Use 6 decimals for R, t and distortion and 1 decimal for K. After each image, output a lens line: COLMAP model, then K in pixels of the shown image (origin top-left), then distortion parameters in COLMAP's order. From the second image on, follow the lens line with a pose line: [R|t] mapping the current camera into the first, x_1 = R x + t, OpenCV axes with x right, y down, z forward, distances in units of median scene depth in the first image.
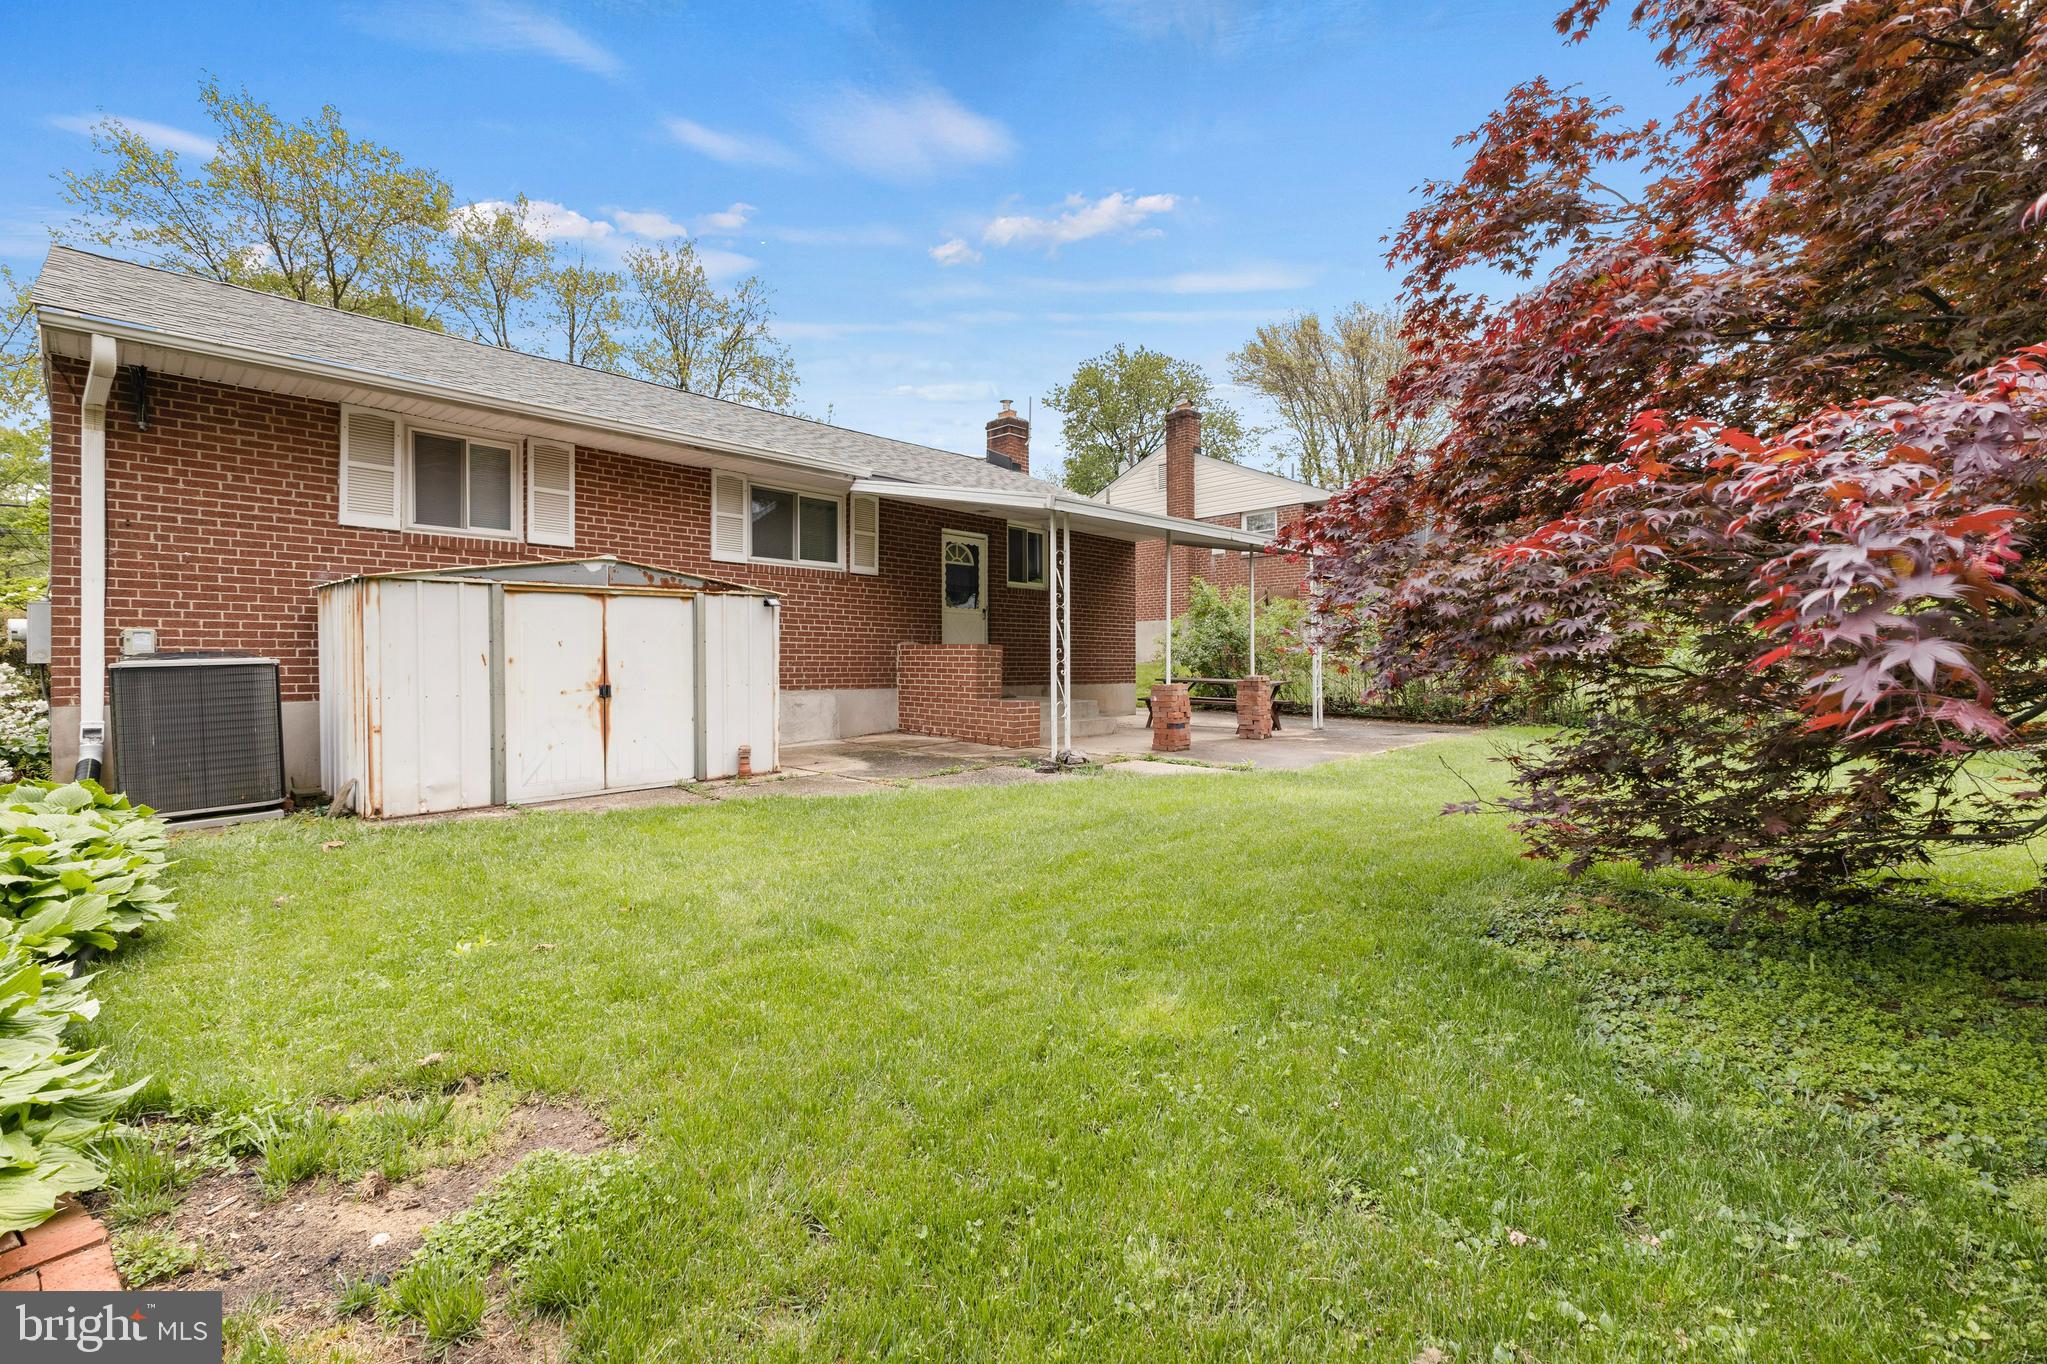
lens RADIAL K [[884.6, 0, 1020.3], [0, 884.6, 675.8], [0, 0, 1]] dist [0.000777, 0.000282]
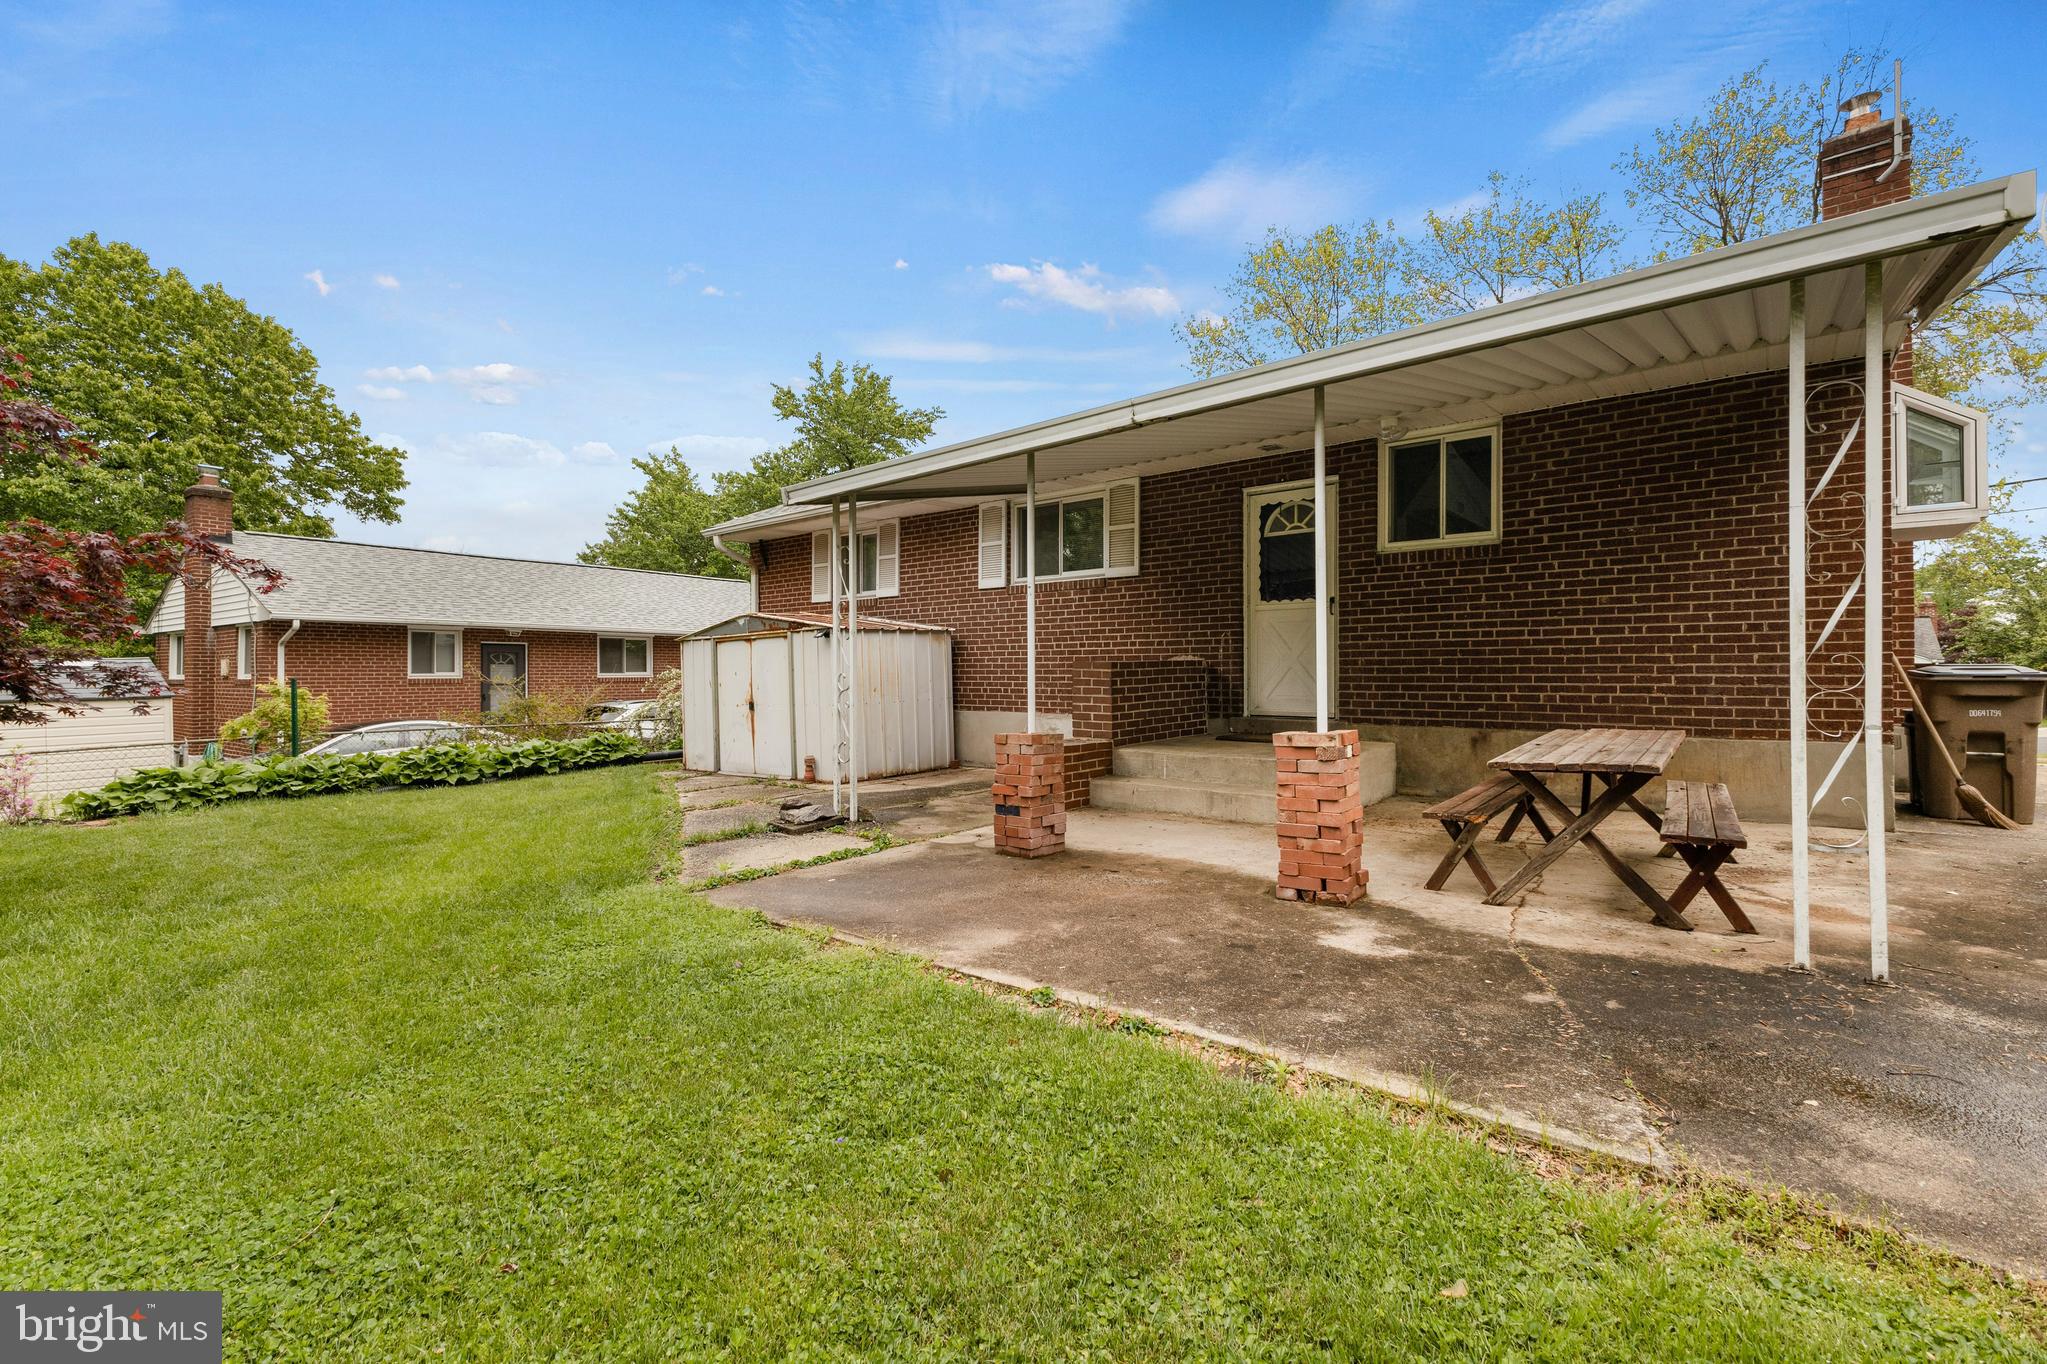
lens RADIAL K [[884.6, 0, 1021.6], [0, 884.6, 674.3], [0, 0, 1]] dist [0.000777, 0.000282]
pose [[0.068456, -0.001640, -0.997653, 0.814319], [-0.007880, 0.999967, -0.002185, -0.027753], [0.997623, 0.008011, 0.068441, 1.087239]]
